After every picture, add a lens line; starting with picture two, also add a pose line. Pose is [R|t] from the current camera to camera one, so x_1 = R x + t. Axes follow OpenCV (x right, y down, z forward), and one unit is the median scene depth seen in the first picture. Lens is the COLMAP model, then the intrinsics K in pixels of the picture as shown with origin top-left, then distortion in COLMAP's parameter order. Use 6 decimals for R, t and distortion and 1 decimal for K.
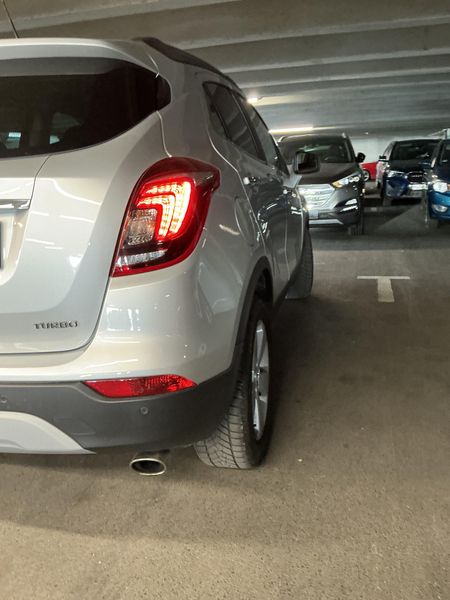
lens RADIAL K [[490.4, 0, 225.0], [0, 490.4, 300.0], [0, 0, 1]] dist [0.056362, -0.175242]
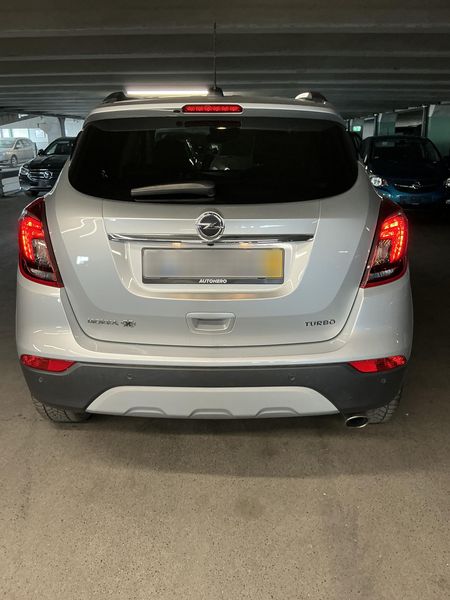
lens RADIAL K [[490.4, 0, 225.0], [0, 490.4, 300.0], [0, 0, 1]] dist [0.056362, -0.175242]
pose [[0.977673, -0.013340, 0.209707, -0.870292], [0.003767, 0.998935, 0.045984, -0.076047], [-0.210097, -0.044167, 0.976682, -0.283744]]
